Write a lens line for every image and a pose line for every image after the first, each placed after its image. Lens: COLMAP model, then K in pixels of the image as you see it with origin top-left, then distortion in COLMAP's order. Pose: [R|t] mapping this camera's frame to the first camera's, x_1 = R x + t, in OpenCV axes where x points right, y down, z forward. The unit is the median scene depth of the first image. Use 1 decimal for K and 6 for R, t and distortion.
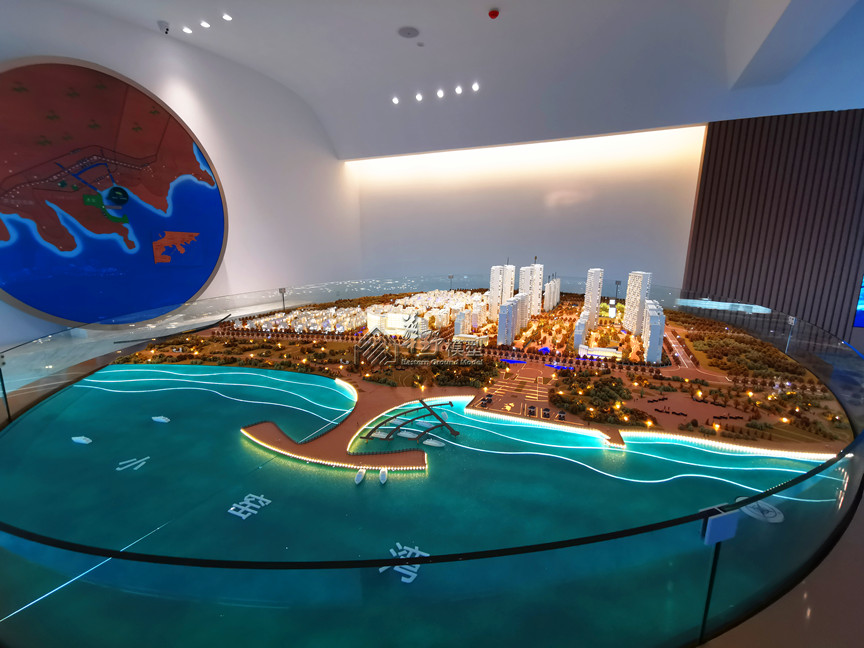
lens RADIAL K [[392.2, 0, 427.3], [0, 392.2, 320.0], [0, 0, 1]] dist [0.038044, -0.021525]
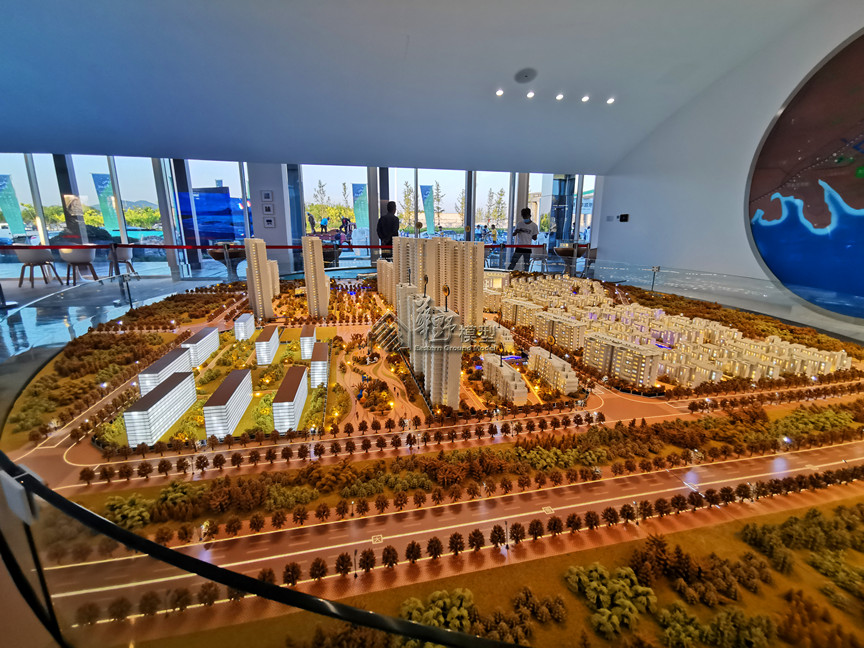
lens RADIAL K [[401.1, 0, 432.0], [0, 401.1, 324.0], [0, 0, 1]] dist [0.016906, 0.000756]
pose [[-0.790335, 0.139596, -0.596560, 0.488146], [-0.112045, 0.924344, 0.364738, -0.197556], [0.602343, 0.355106, -0.714900, 1.133656]]
